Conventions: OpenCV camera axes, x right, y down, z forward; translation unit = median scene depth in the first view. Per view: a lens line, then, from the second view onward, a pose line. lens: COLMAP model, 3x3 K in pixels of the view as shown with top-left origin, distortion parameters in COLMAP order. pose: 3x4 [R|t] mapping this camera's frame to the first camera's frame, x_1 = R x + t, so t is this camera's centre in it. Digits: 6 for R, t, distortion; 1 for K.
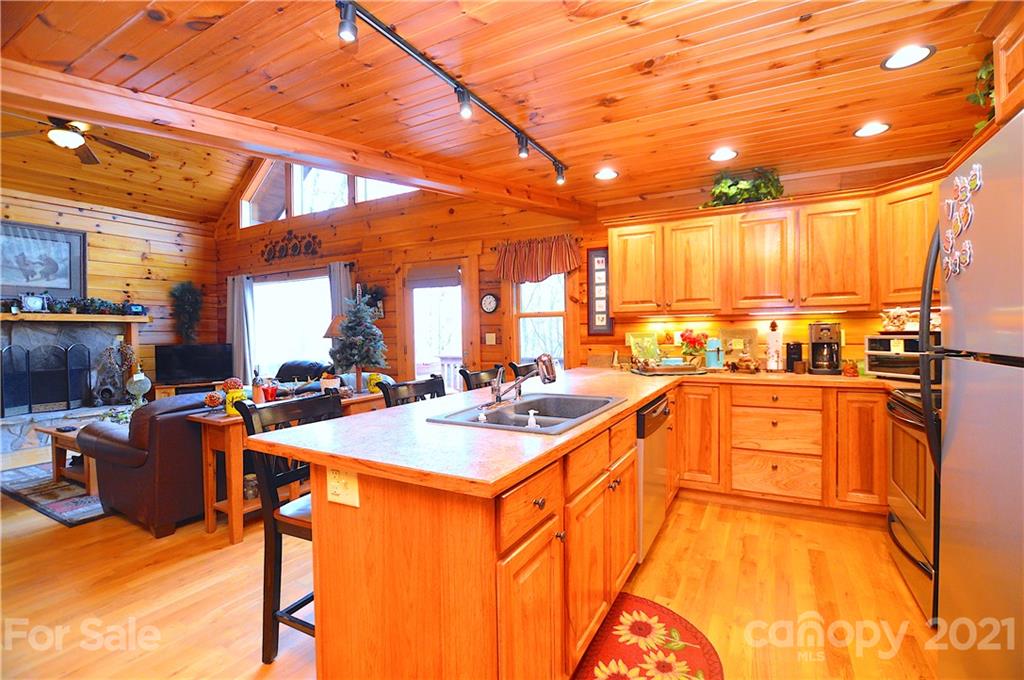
lens RADIAL K [[455.7, 0, 520.7], [0, 455.7, 339.2], [0, 0, 1]] dist [-0.034188, 0.005231]
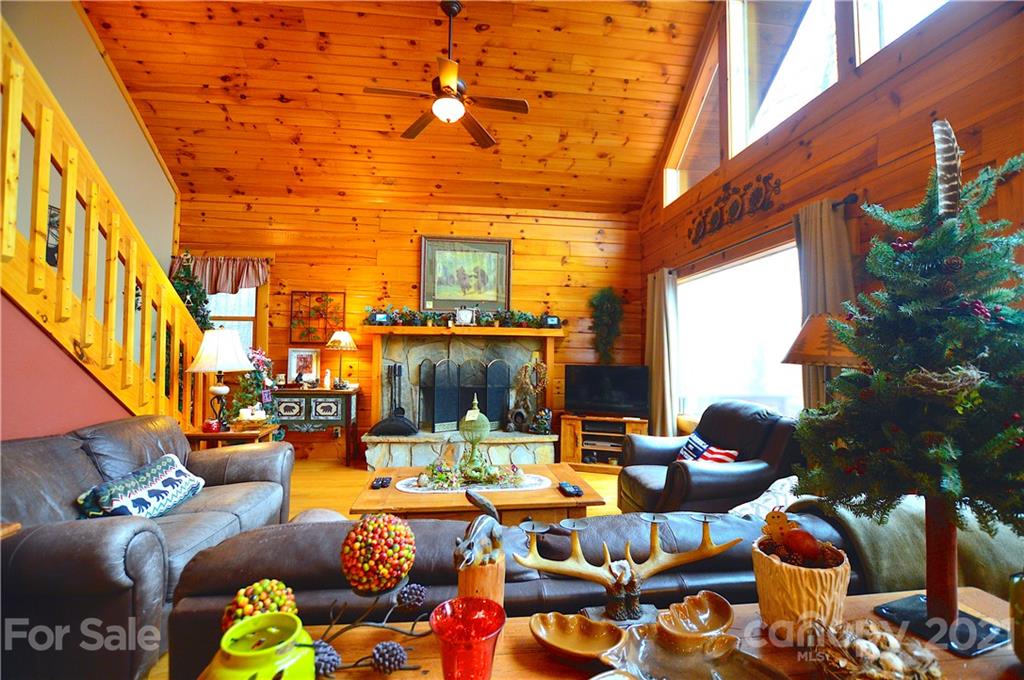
lens RADIAL K [[455.7, 0, 521.5], [0, 455.7, 337.3], [0, 0, 1]] dist [-0.034188, 0.005231]
pose [[0.586162, -0.009934, -0.810133, -0.206256], [-0.031476, 0.998891, -0.035022, -0.004646], [0.809582, 0.046028, 0.585199, 0.483351]]
